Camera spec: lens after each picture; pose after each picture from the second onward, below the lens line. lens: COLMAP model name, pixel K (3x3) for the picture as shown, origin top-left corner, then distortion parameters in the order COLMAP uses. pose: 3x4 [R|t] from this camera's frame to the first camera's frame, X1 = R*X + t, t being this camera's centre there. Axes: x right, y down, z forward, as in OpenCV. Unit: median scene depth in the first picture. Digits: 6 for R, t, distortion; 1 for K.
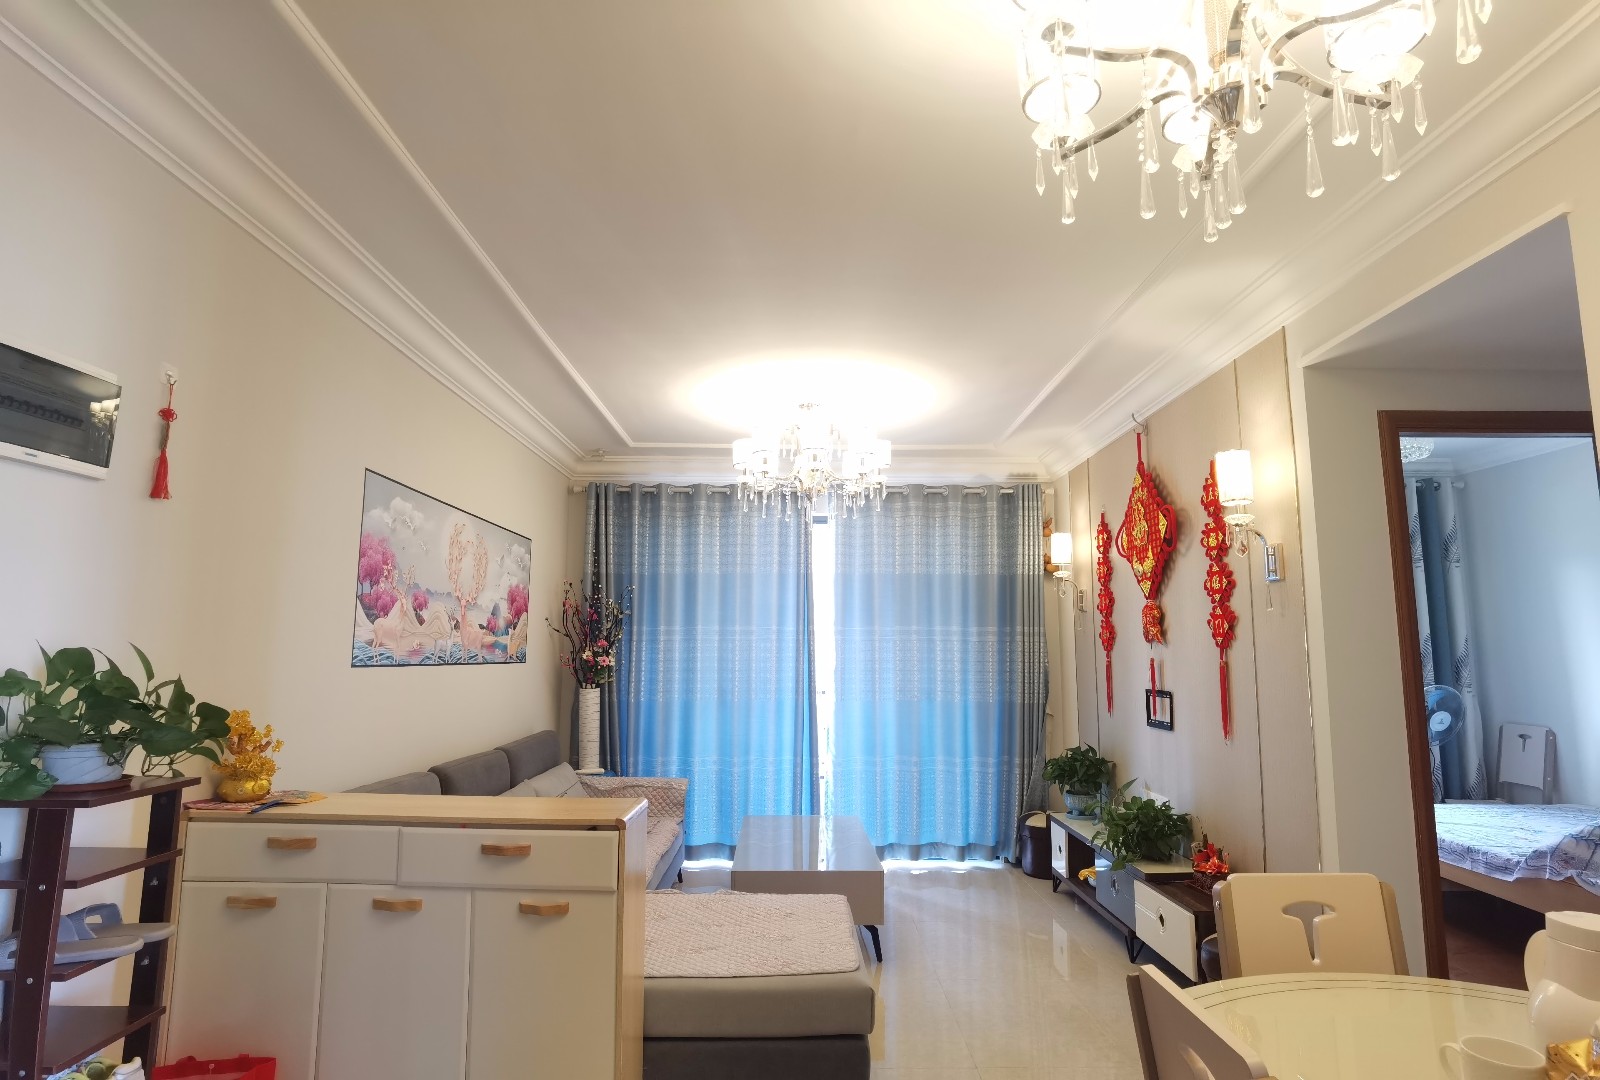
lens RADIAL K [[846.9, 0, 788.8], [0, 846.9, 533.1], [0, 0, 1]] dist [-0.051573, 0.021559]
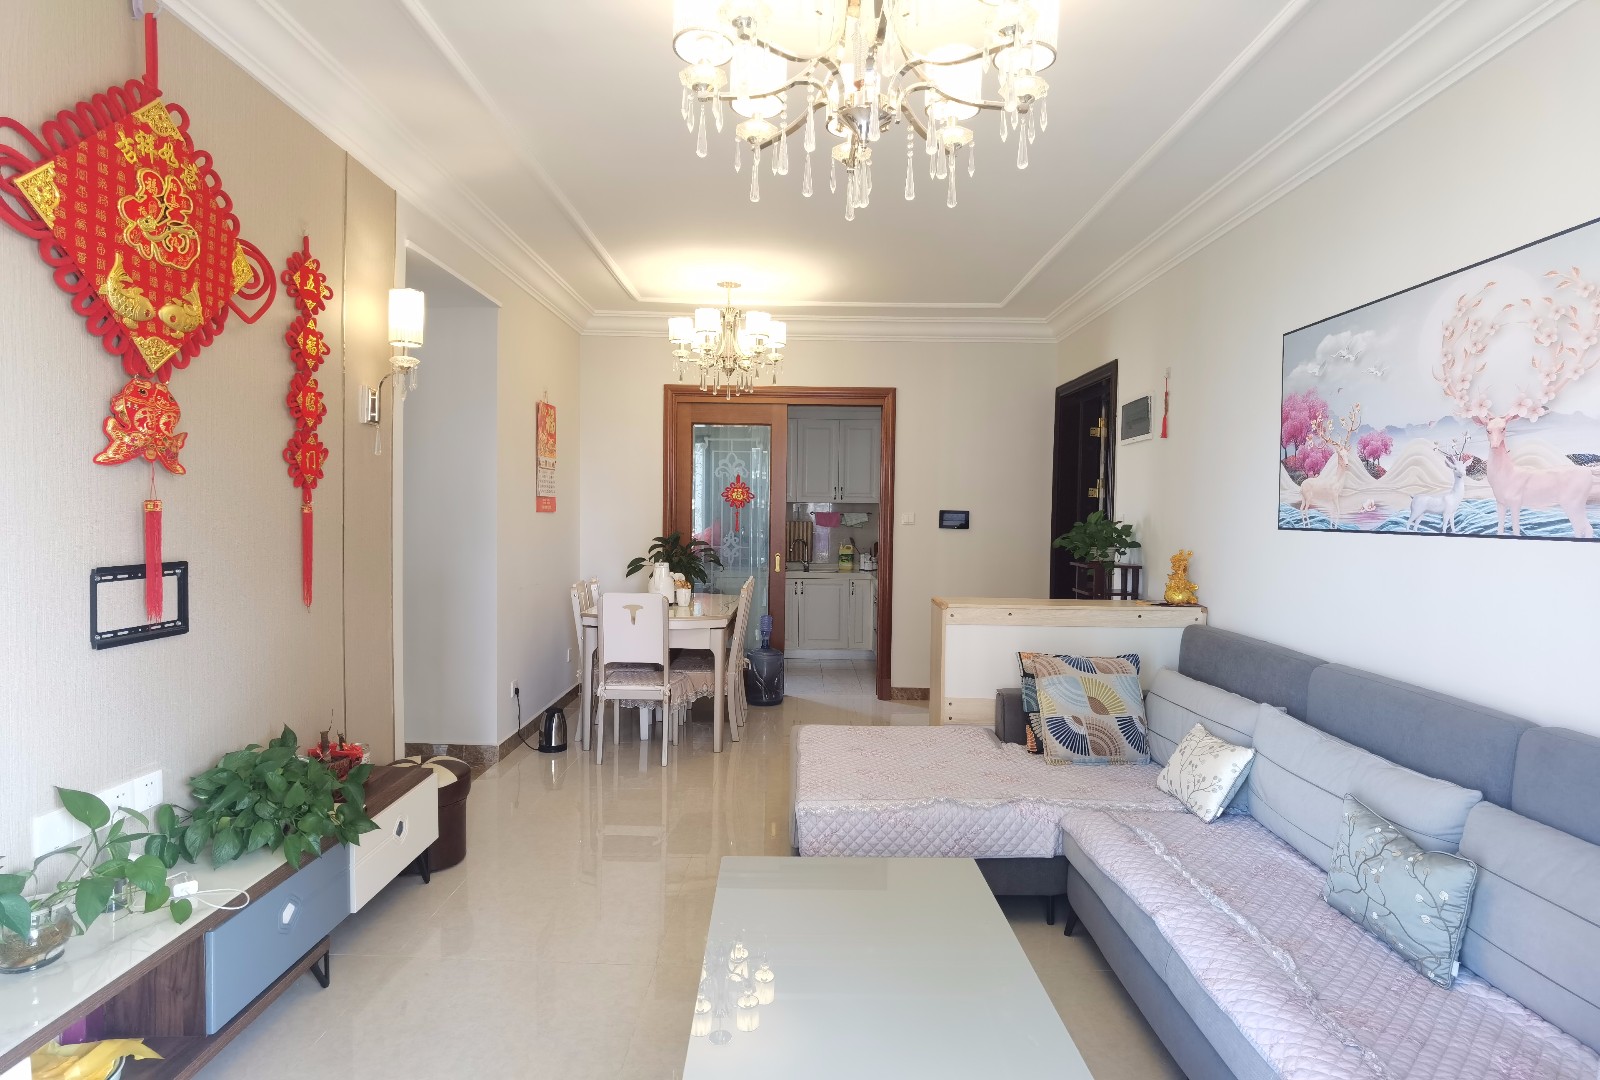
lens RADIAL K [[846.9, 0, 797.6], [0, 846.9, 540.4], [0, 0, 1]] dist [-0.051573, 0.021559]
pose [[-0.999749, -0.020593, -0.008798, 0.066371], [-0.019541, 0.994138, -0.106341, 0.230852], [0.010937, -0.106143, -0.994291, 1.577234]]
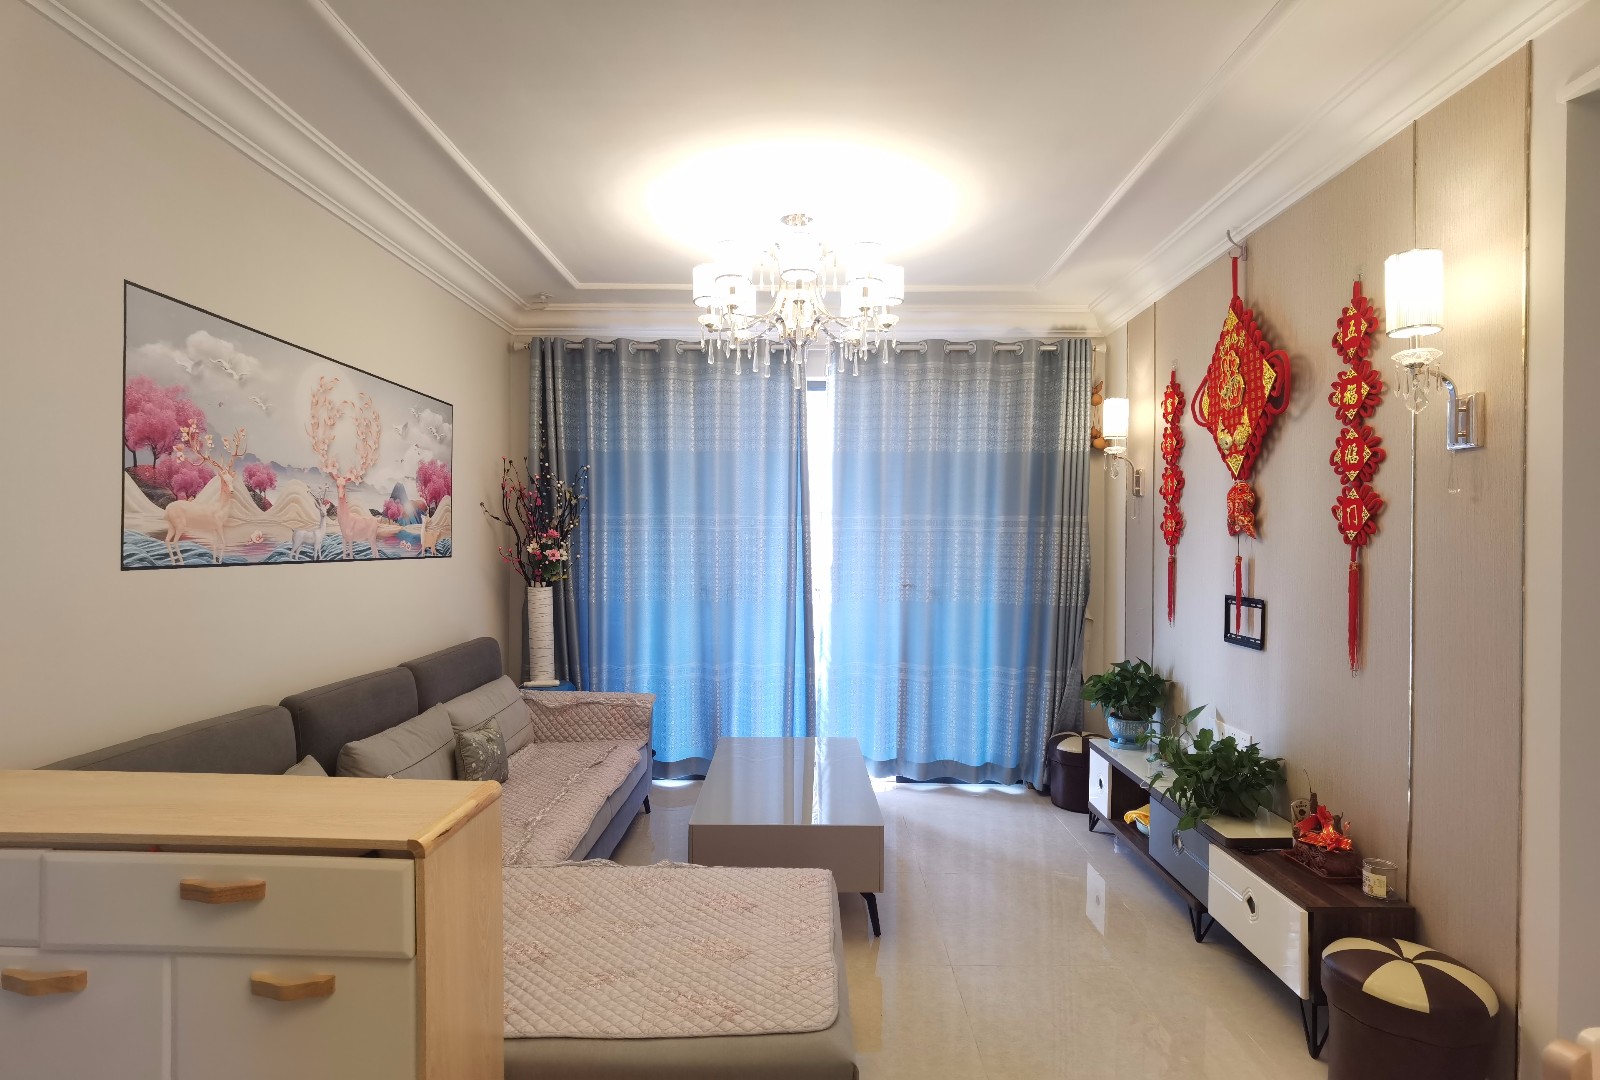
lens RADIAL K [[846.9, 0, 792.7], [0, 846.9, 532.2], [0, 0, 1]] dist [-0.051573, 0.021559]
pose [[0.999923, 0.002787, -0.012069, 0.035763], [-0.001204, 0.991612, 0.129242, 0.030326], [0.012328, -0.129218, 0.991540, 0.253176]]
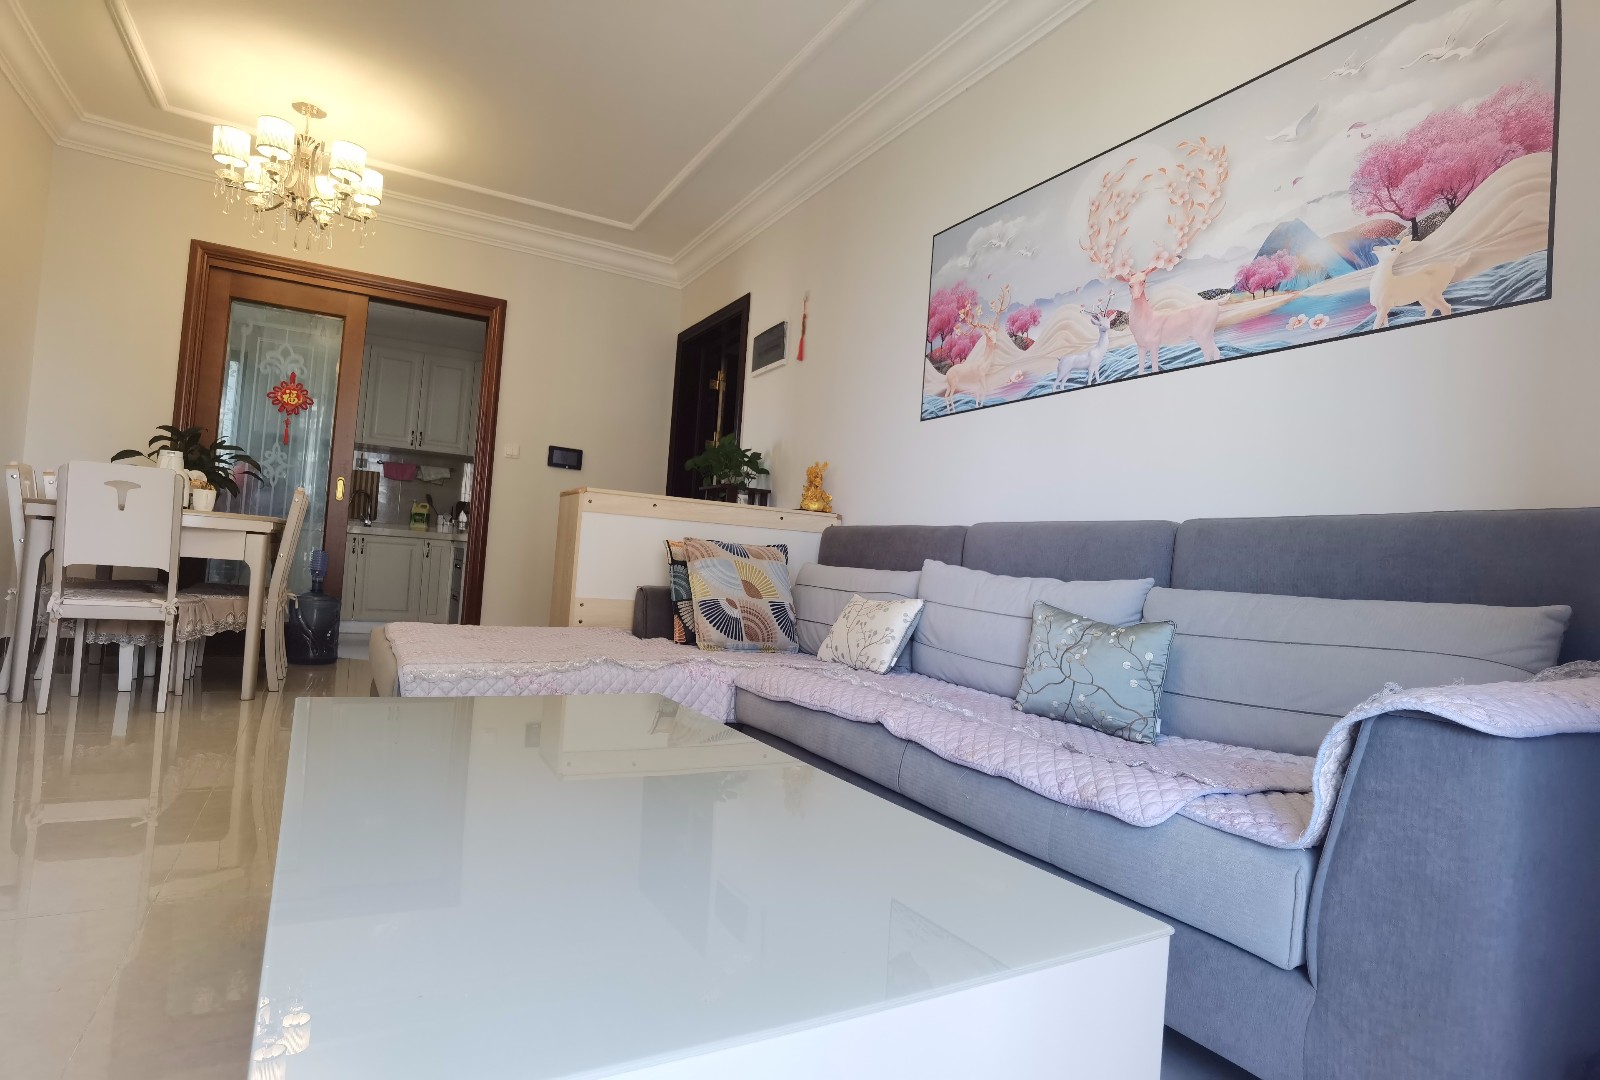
lens RADIAL K [[846.9, 0, 806.7], [0, 846.9, 545.5], [0, 0, 1]] dist [-0.051573, 0.021559]
pose [[-0.862827, -0.079972, -0.499133, 0.102725], [-0.001433, 0.987790, -0.155788, 0.379103], [0.505497, -0.133703, -0.852407, 1.421690]]
